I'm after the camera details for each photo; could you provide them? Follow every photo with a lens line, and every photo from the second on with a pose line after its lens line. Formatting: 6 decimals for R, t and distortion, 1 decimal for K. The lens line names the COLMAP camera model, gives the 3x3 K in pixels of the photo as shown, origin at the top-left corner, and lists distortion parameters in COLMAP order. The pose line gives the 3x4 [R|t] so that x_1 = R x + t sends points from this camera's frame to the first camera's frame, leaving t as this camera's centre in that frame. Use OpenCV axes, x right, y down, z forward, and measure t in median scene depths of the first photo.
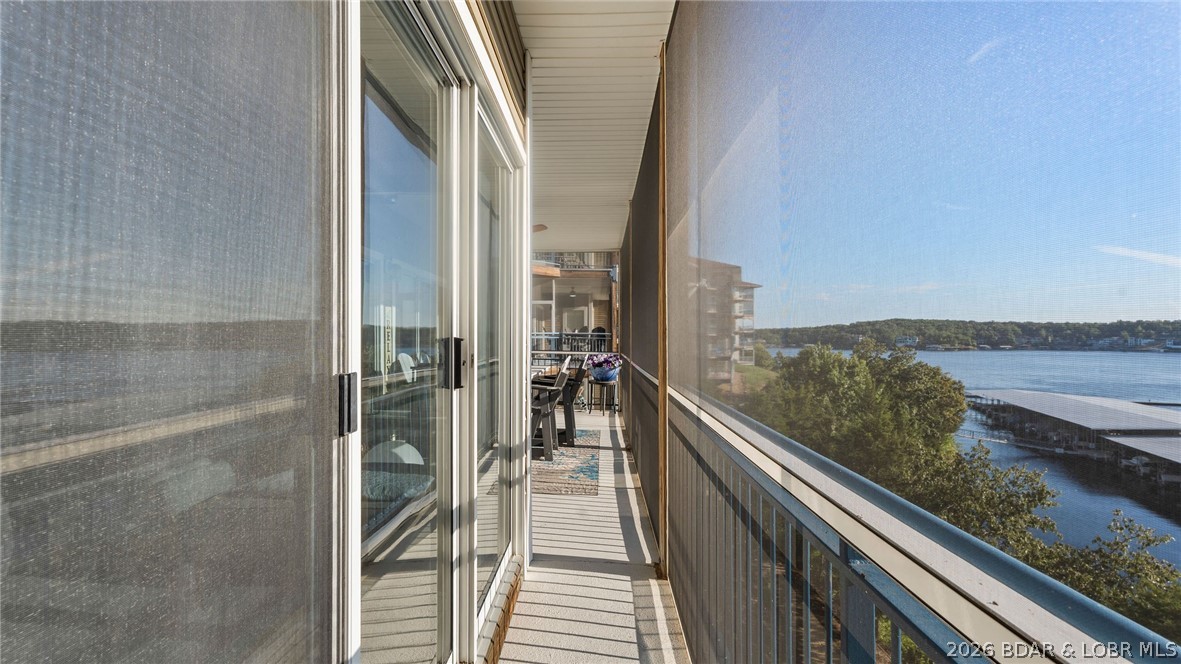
lens RADIAL K [[527.7, 0, 592.8], [0, 527.7, 336.9], [0, 0, 1]] dist [0.003867, 0.000334]
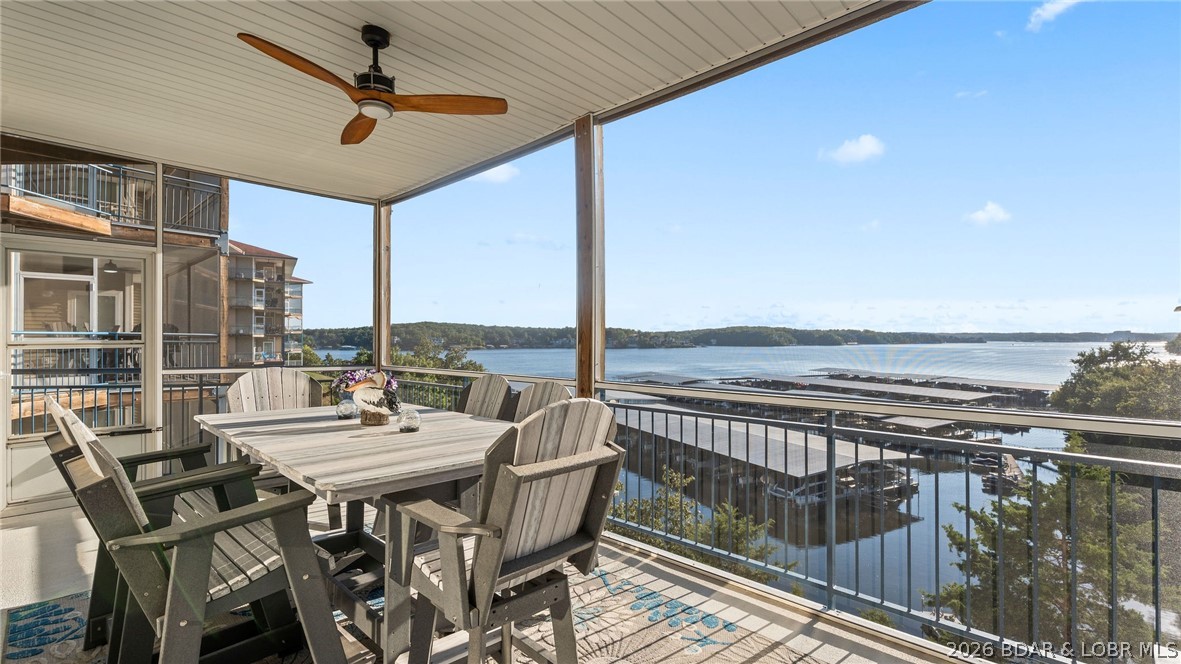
lens RADIAL K [[517.5, 0, 590.5], [0, 517.5, 332.0], [0, 0, 1]] dist [0.001216, 0.000132]
pose [[0.668783, 0.009711, 0.743394, -0.121589], [-0.000872, 0.999924, -0.012278, -0.001645], [-0.743457, 0.007563, 0.668741, 0.211433]]
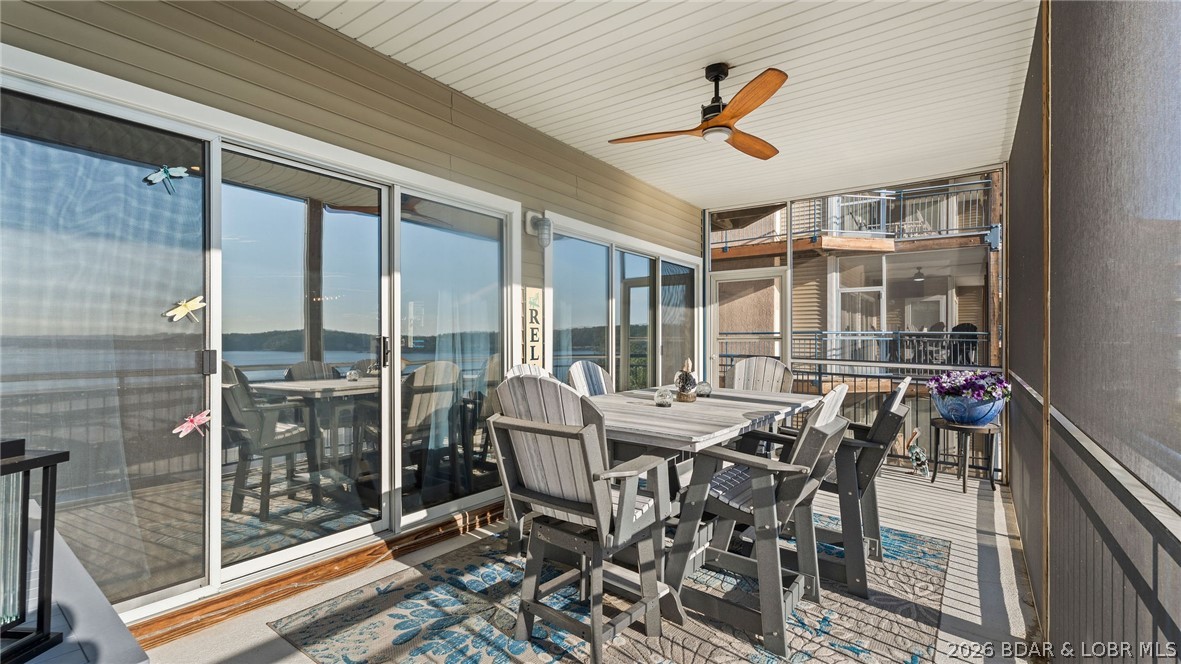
lens RADIAL K [[527.7, 0, 592.8], [0, 527.7, 336.9], [0, 0, 1]] dist [0.003867, 0.000334]
pose [[0.819660, -0.001488, -0.572848, 0.009322], [-0.000296, 0.999995, -0.003020, 0.000904], [0.572850, 0.002645, 0.819656, 0.188804]]
